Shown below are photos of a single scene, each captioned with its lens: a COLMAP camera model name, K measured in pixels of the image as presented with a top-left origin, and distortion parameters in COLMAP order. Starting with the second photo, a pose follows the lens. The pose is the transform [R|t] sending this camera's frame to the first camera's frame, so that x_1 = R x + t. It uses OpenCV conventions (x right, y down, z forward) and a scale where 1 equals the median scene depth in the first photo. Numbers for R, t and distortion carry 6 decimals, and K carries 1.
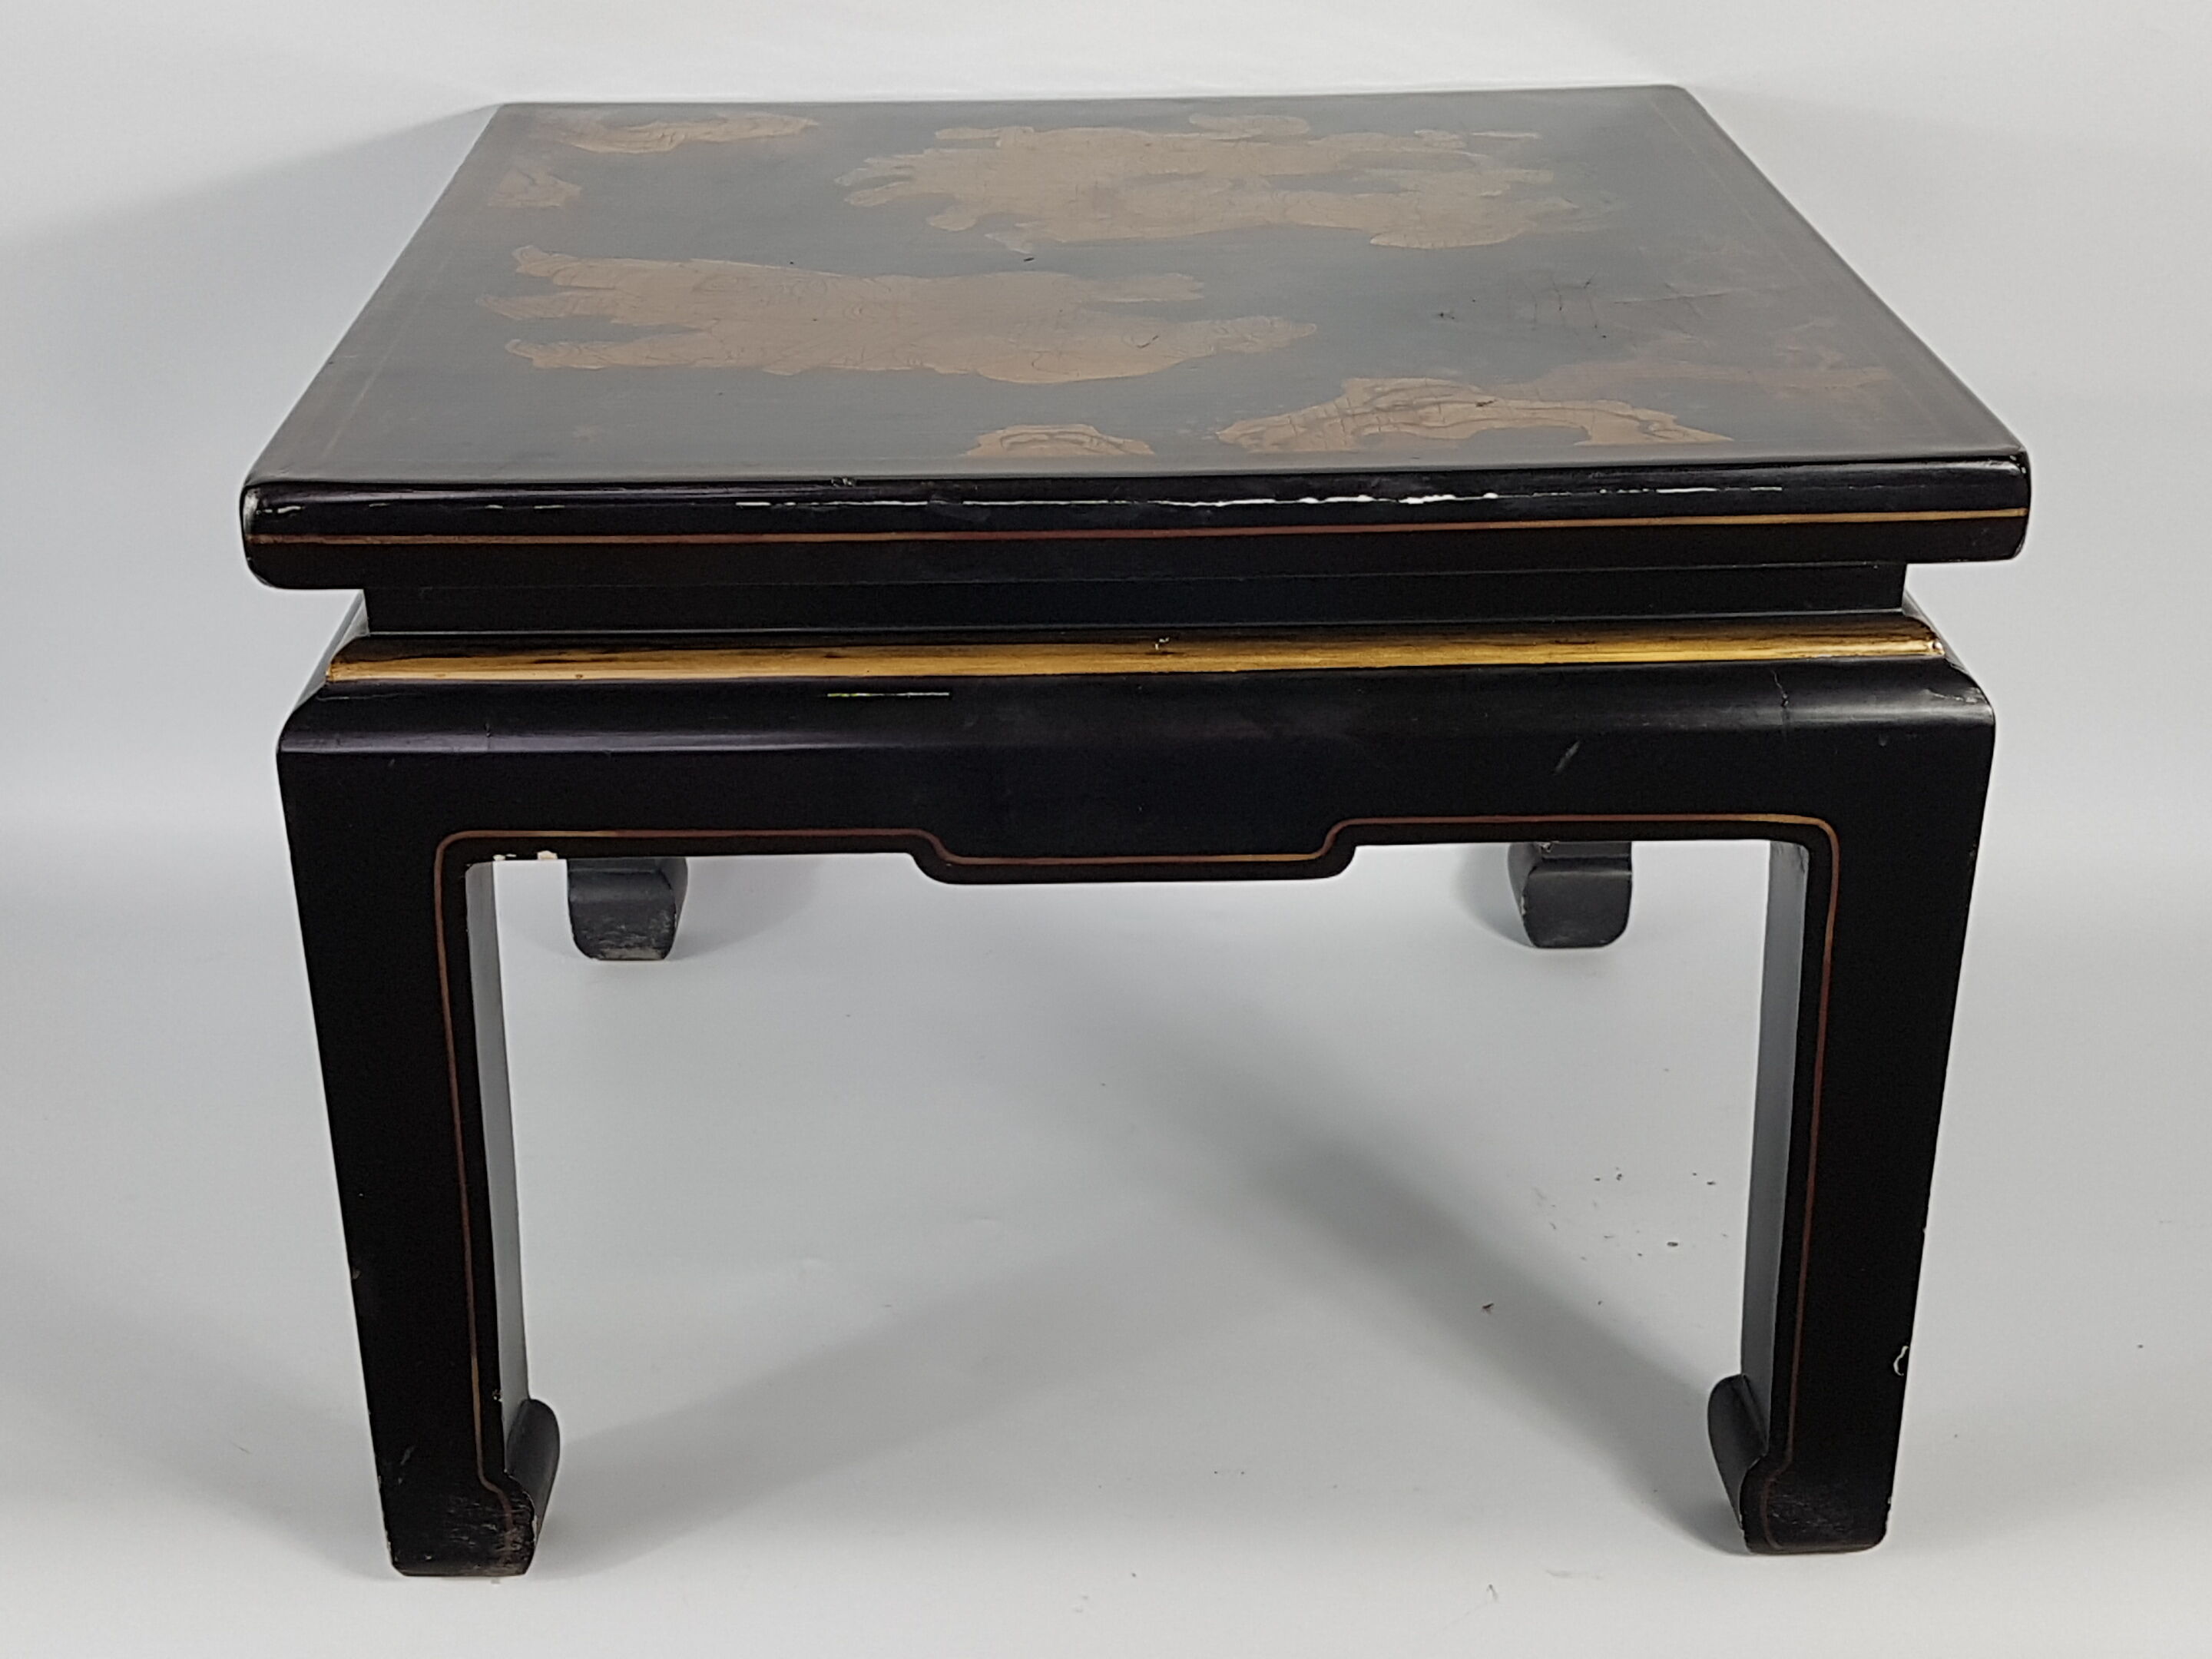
lens RADIAL K [[3031.9, 0, 1094.7], [0, 3031.9, 837.2], [0, 0, 1]] dist [0.294467, -0.573999]
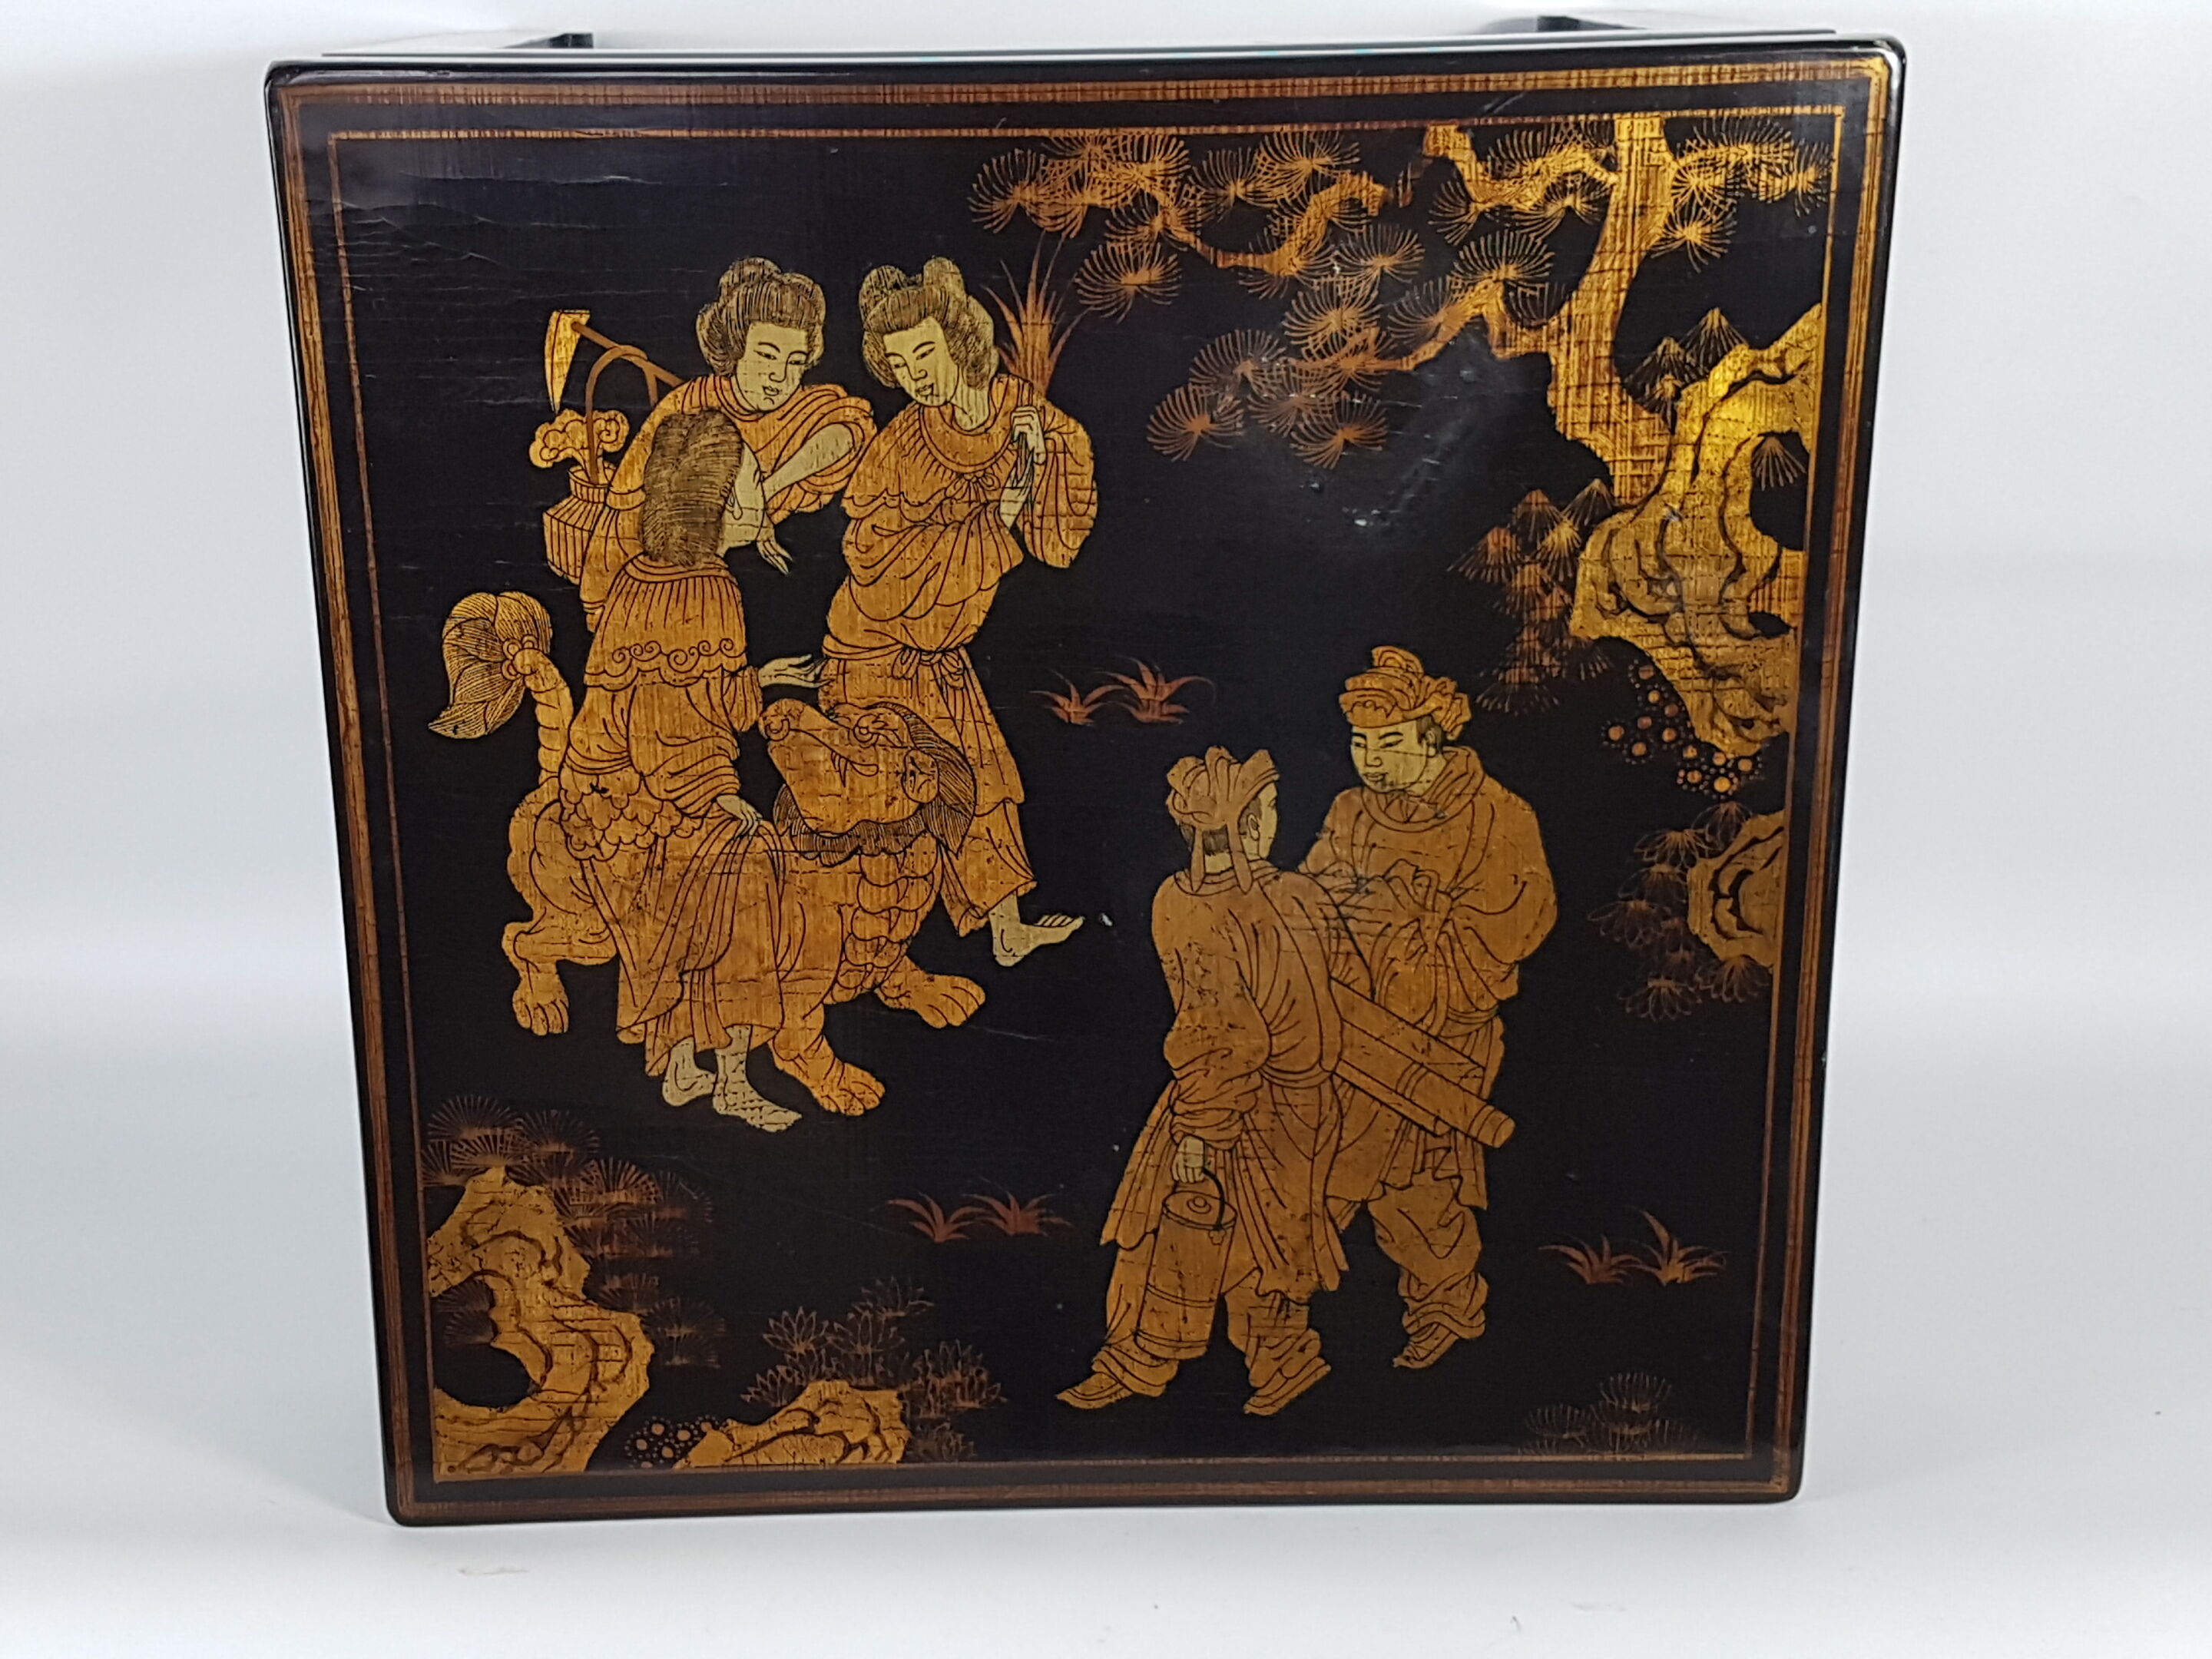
lens RADIAL K [[3031.9, 0, 1094.7], [0, 3031.9, 837.2], [0, 0, 1]] dist [0.294467, -0.573999]
pose [[0.008939, -0.958280, -0.285691, 0.318360], [0.424938, -0.254982, 0.868569, -1.169366], [-0.905178, -0.129165, 0.404930, 0.719098]]
